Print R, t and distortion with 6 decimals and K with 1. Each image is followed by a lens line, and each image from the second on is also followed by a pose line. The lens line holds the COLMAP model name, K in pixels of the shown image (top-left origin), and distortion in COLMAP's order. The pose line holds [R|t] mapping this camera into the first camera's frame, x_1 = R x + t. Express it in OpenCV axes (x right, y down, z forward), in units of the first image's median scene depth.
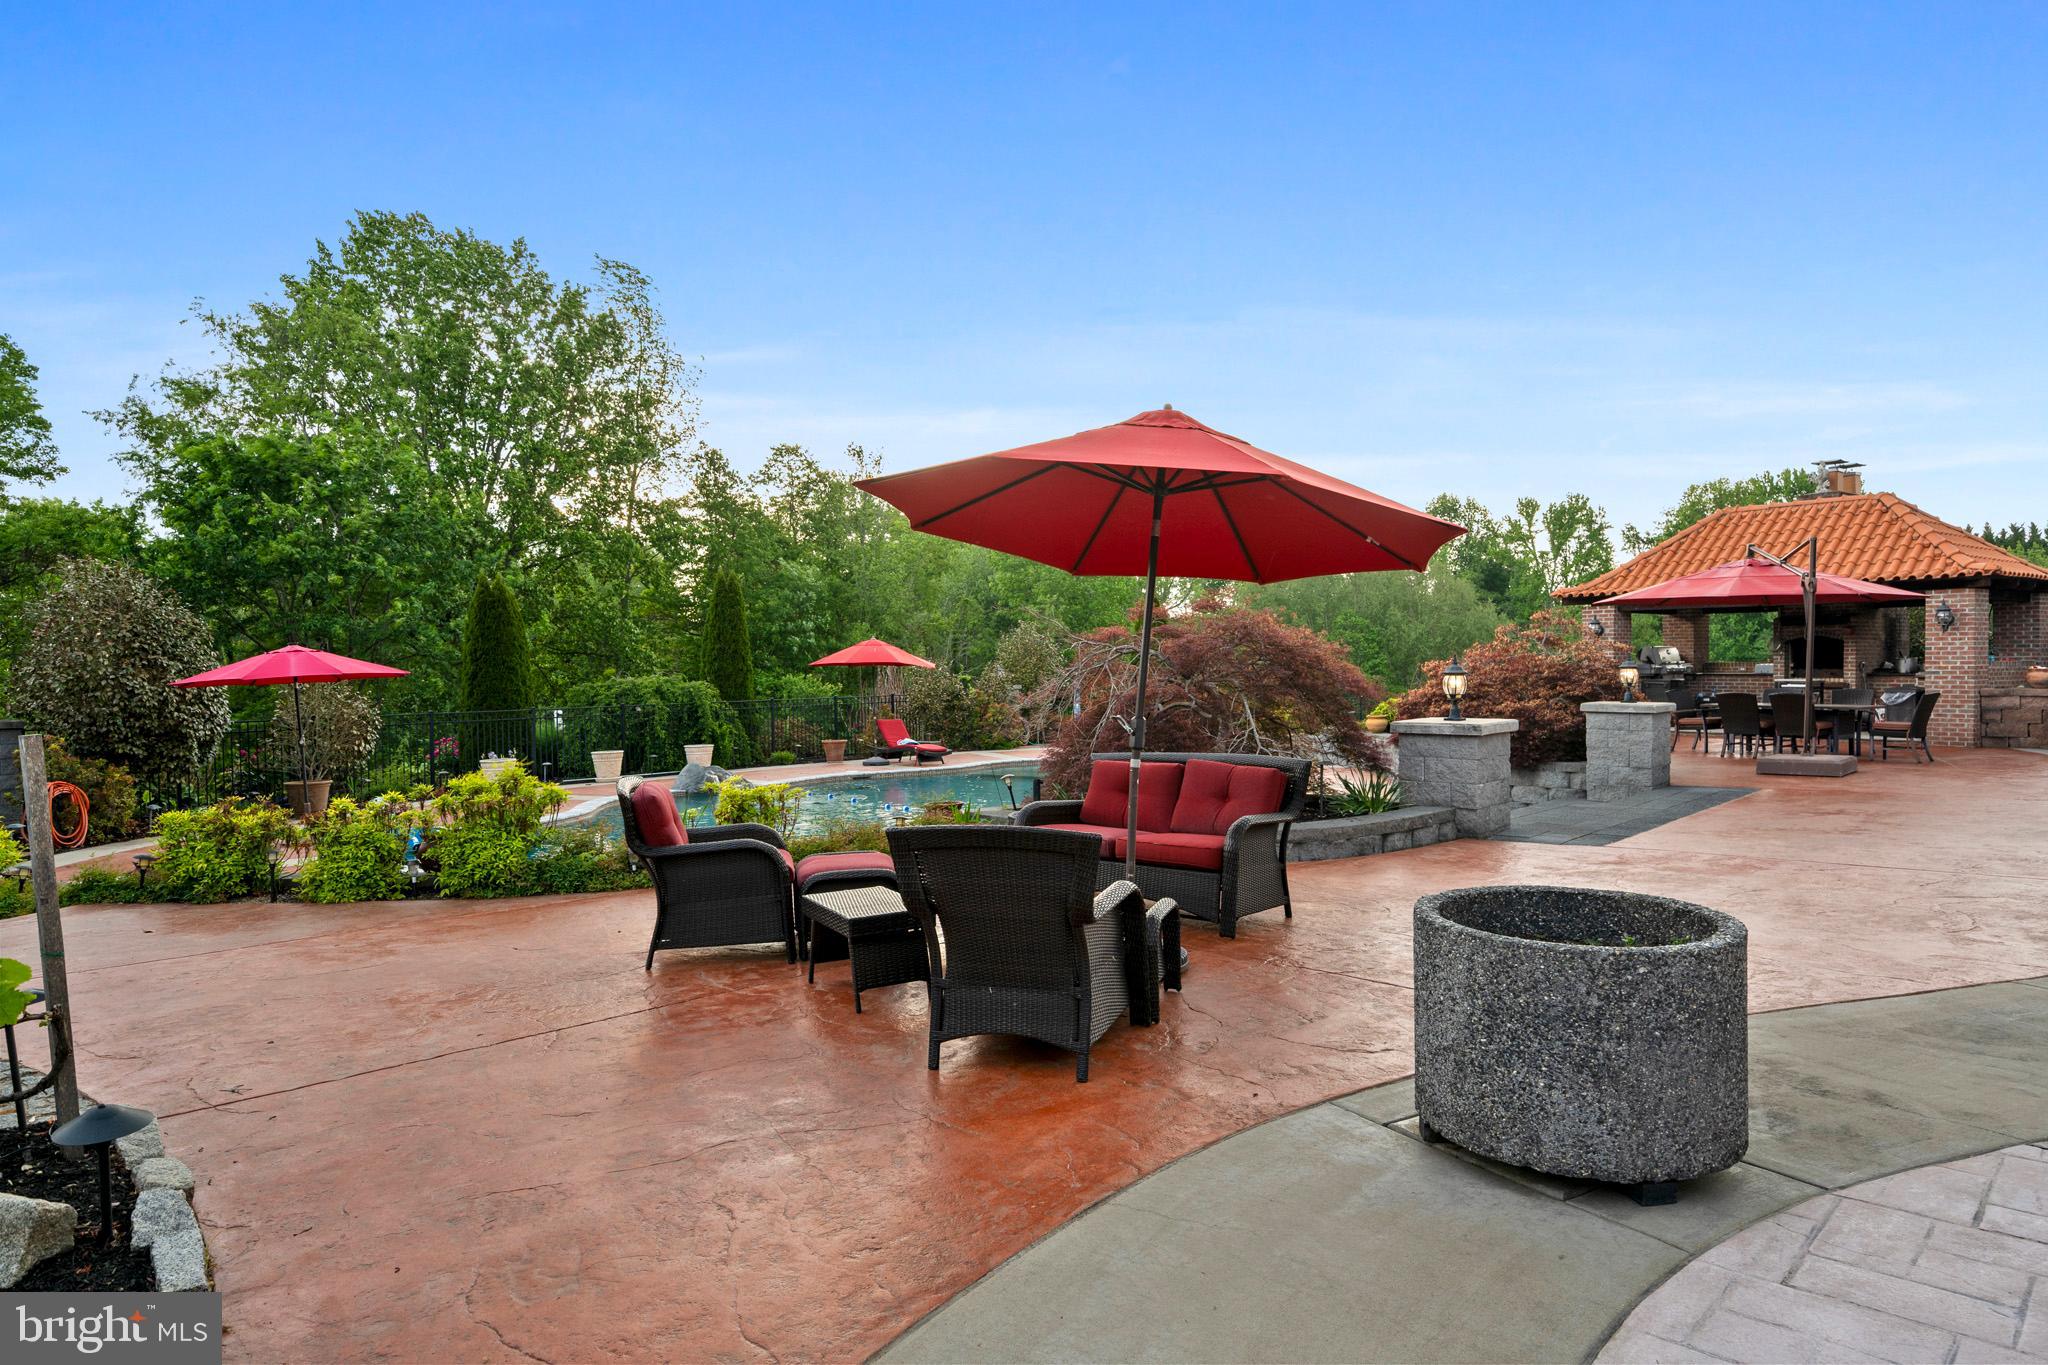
lens RADIAL K [[1253.4, 0, 1024.0], [0, 1253.4, 682.5], [0, 0, 1]] dist [-0.002285, 0.000104]
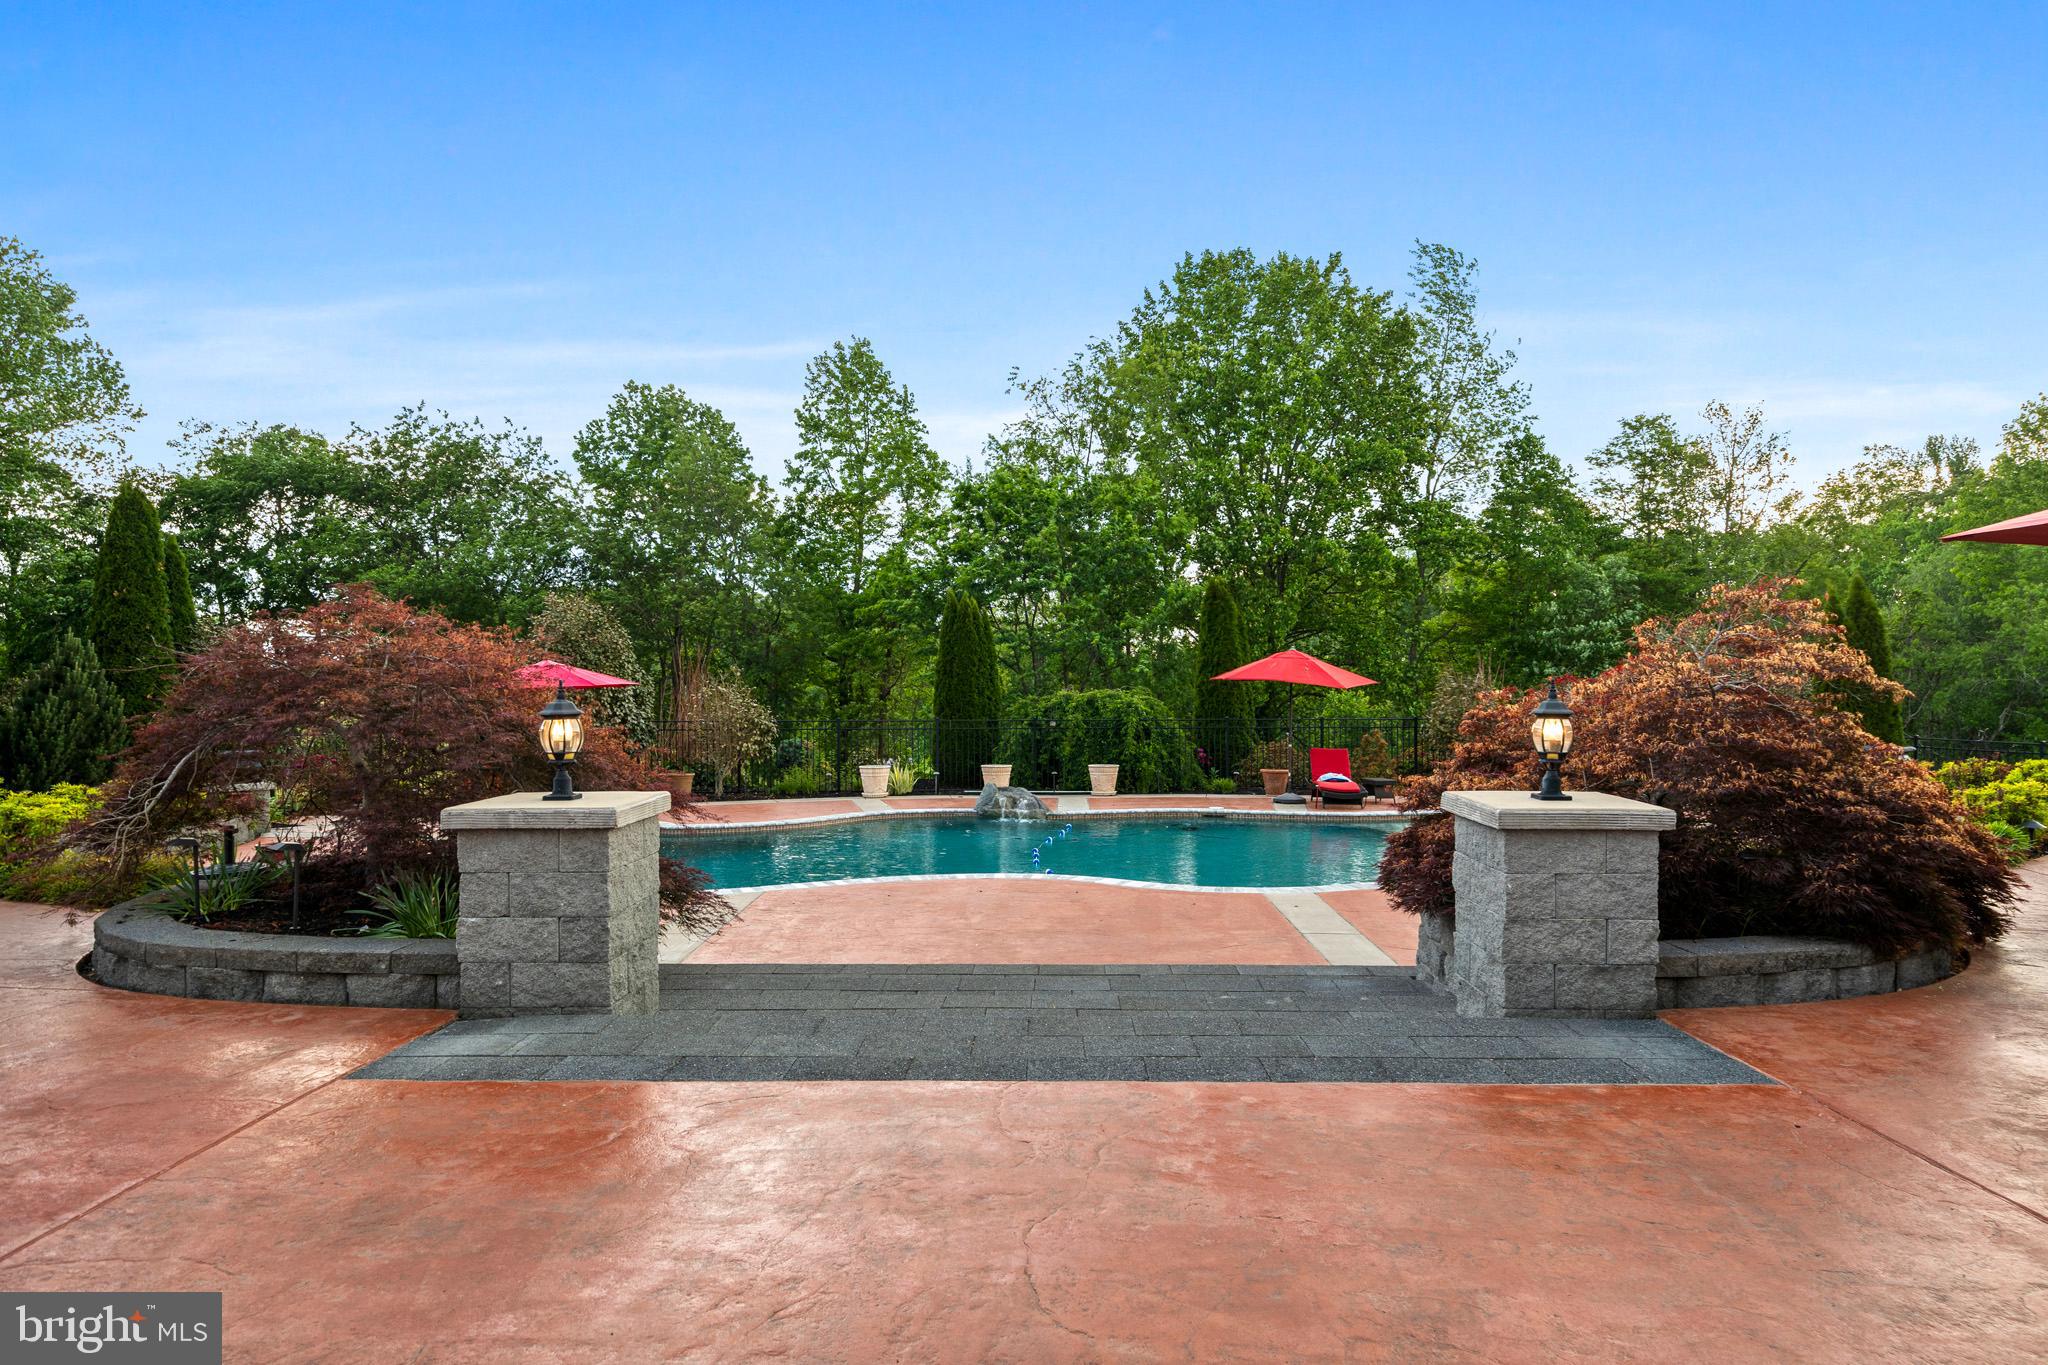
lens RADIAL K [[1253.4, 0, 1024.0], [0, 1253.4, 682.5], [0, 0, 1]] dist [-0.002285, 0.000104]
pose [[0.686175, 0.012645, -0.727327, 0.183456], [-0.016865, 0.999857, 0.001473, -0.005996], [0.727241, 0.011256, 0.686290, 0.149803]]
